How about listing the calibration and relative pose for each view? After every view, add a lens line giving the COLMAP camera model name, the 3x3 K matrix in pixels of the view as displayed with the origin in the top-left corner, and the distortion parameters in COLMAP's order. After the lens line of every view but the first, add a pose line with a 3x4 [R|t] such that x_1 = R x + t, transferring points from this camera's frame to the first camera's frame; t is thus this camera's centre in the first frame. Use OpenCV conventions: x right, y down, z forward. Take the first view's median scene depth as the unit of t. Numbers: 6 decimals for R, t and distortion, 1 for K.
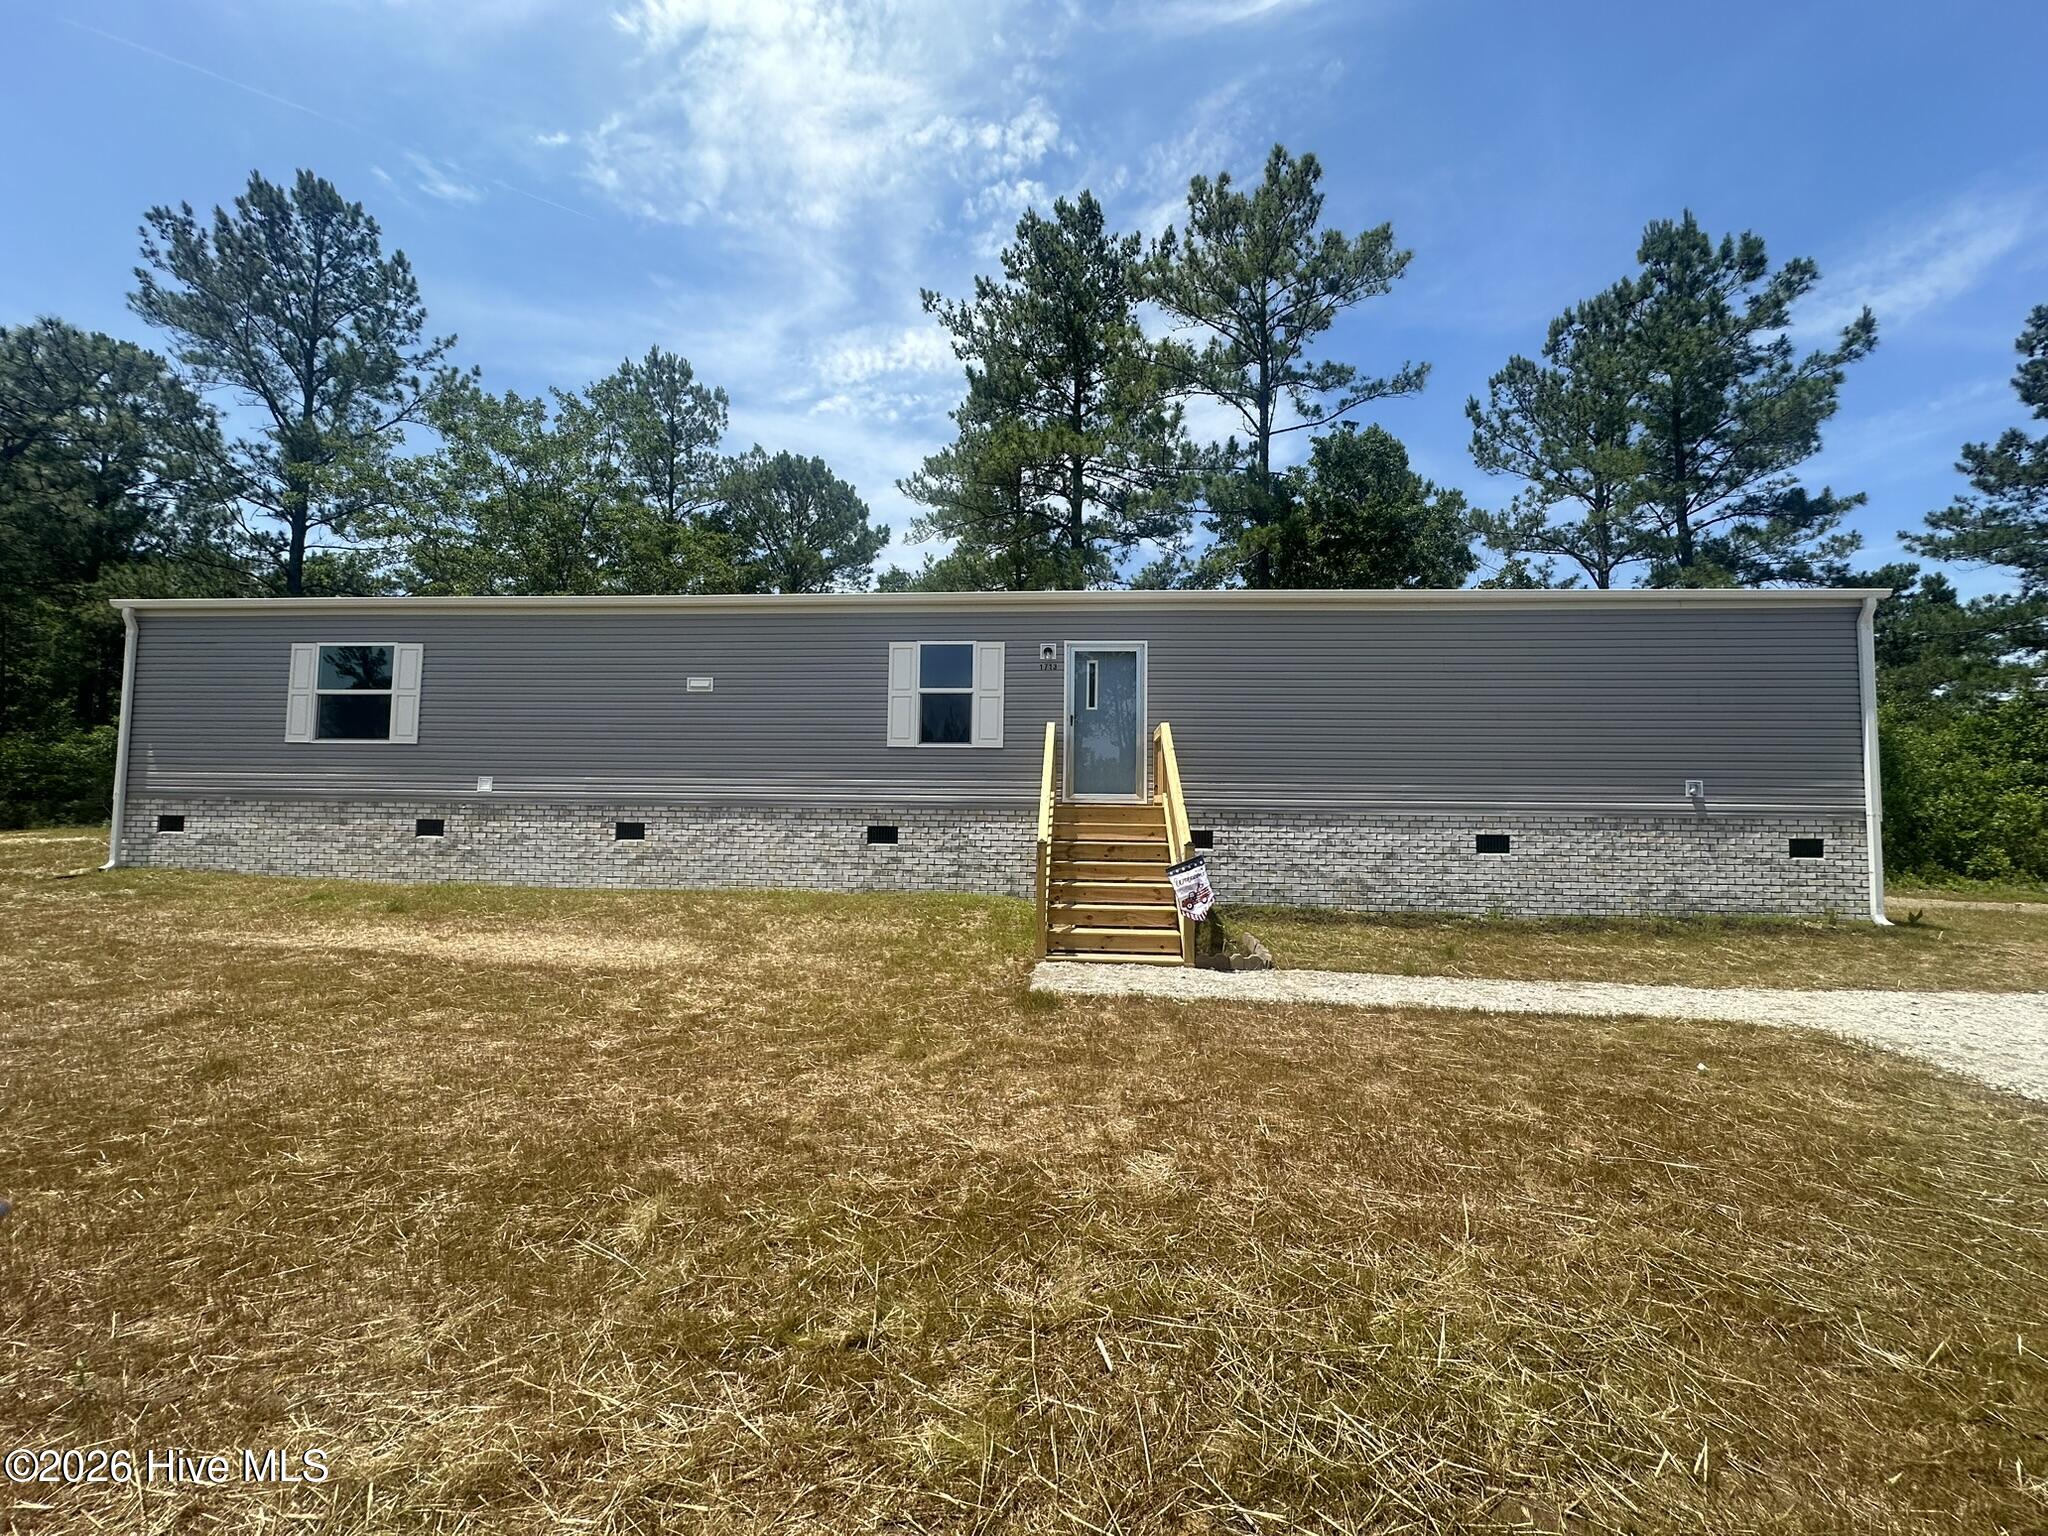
lens RADIAL K [[824.2, 0, 966.8], [0, 824.2, 740.2], [0, 0, 1]] dist [-0.007934, 0.000238]
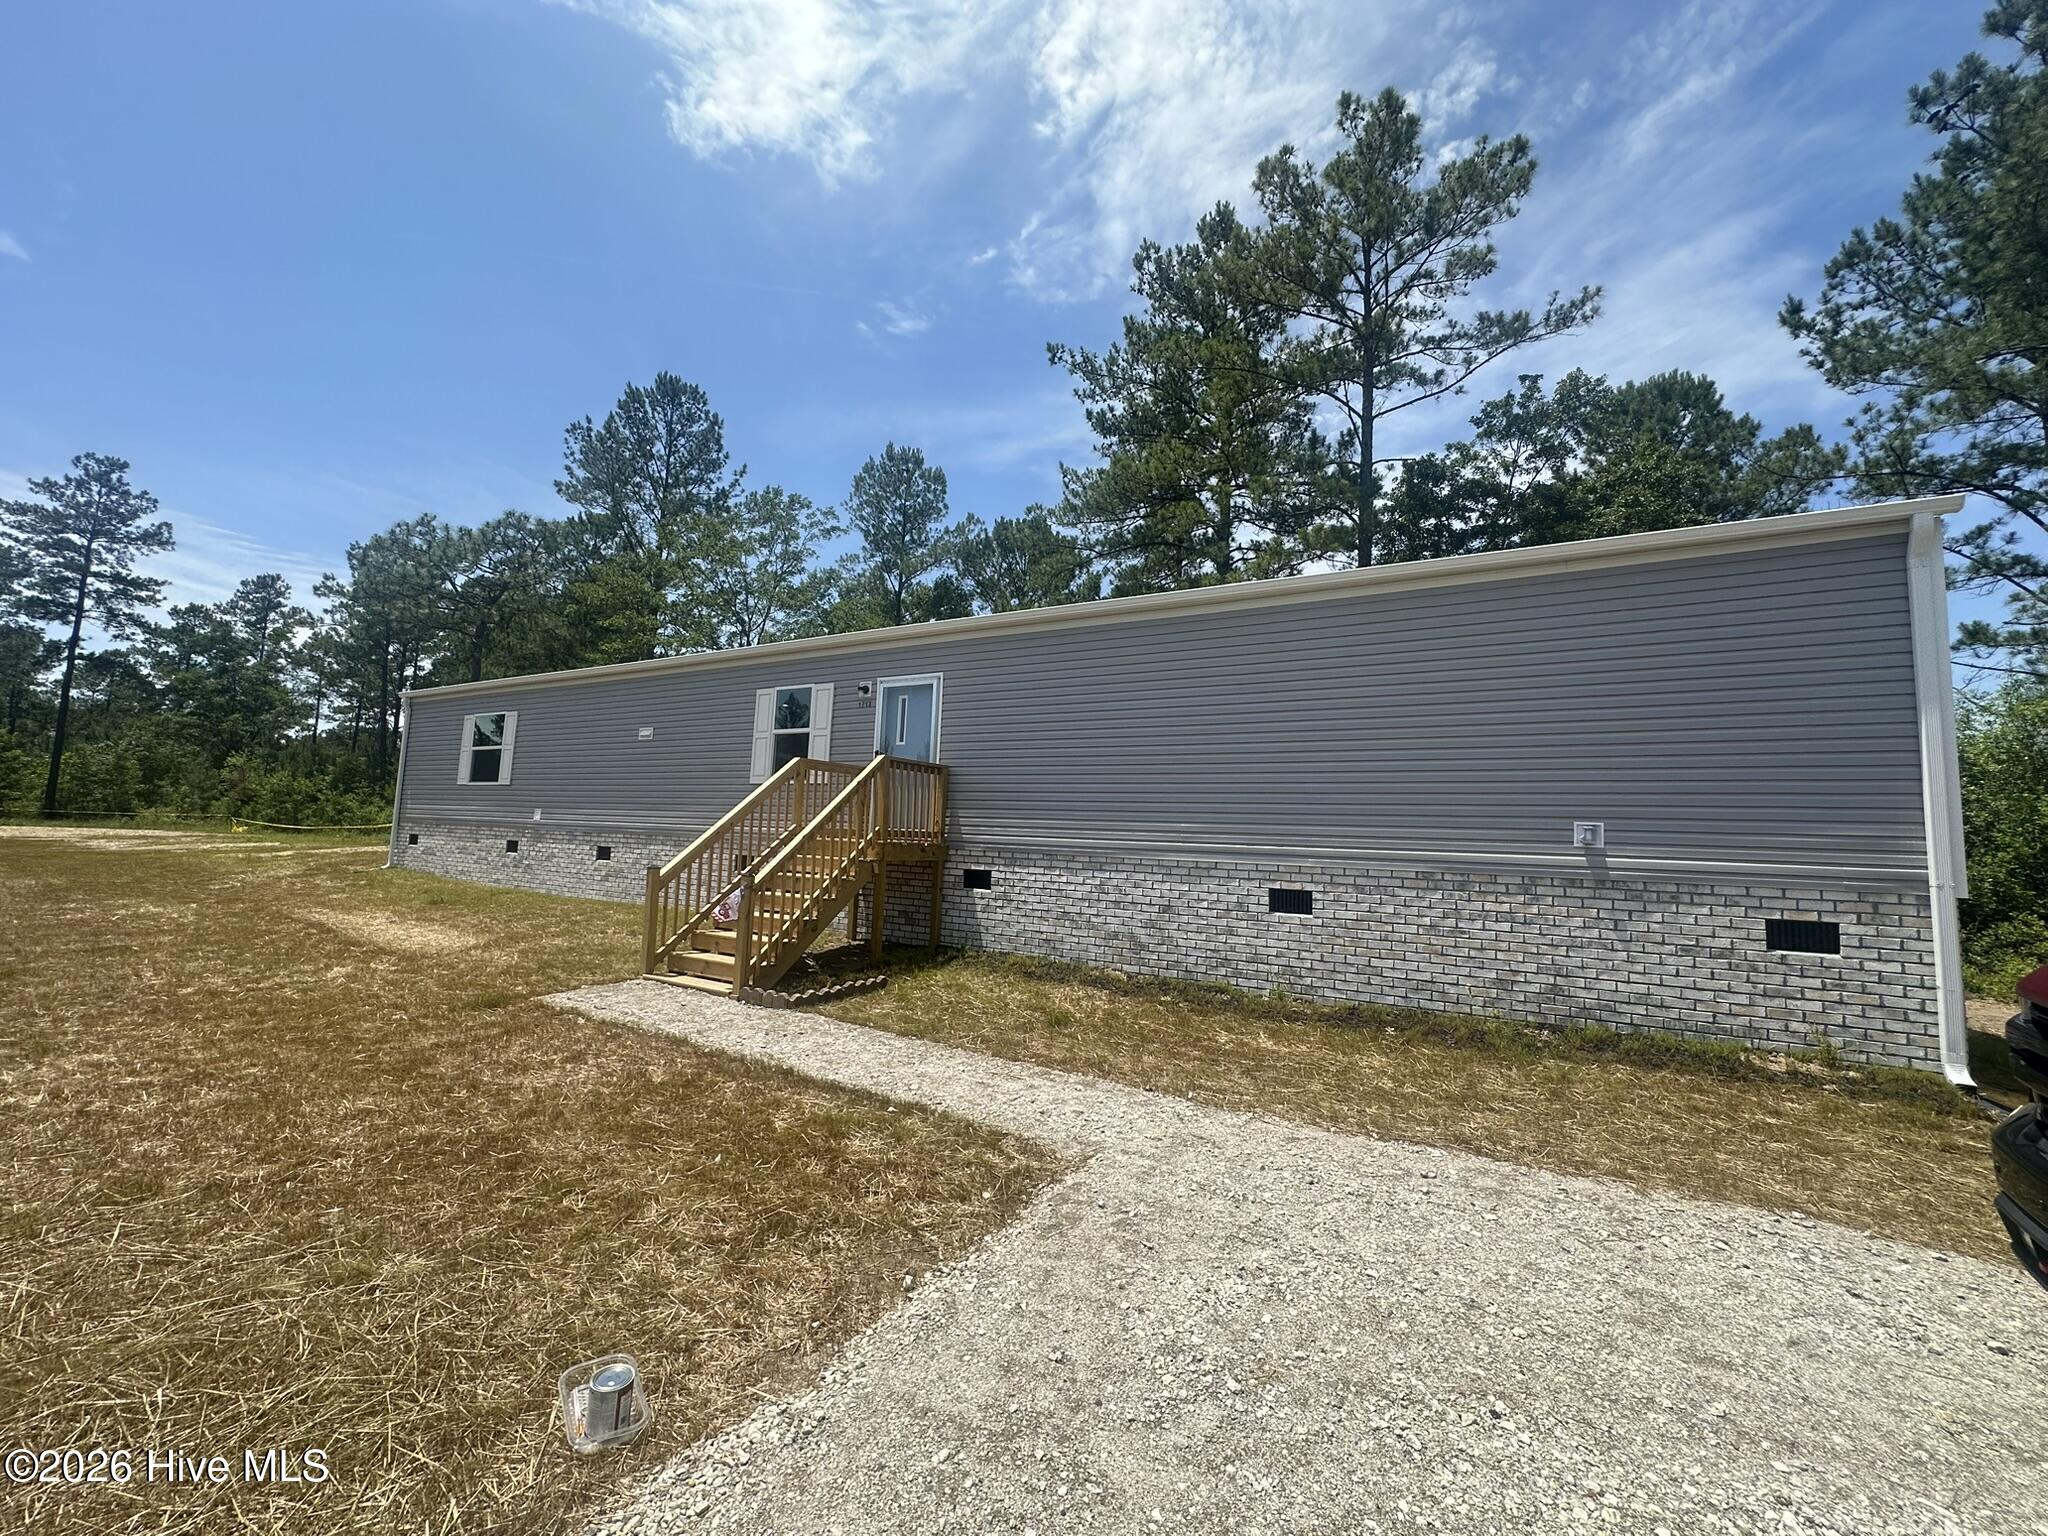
lens RADIAL K [[824.2, 0, 983.2], [0, 824.2, 786.3], [0, 0, 1]] dist [-0.007934, 0.000238]
pose [[0.884913, -0.007311, -0.465698, 0.698621], [0.005420, 0.999971, -0.005399, 0.019165], [0.465724, 0.002253, 0.884927, 0.166943]]
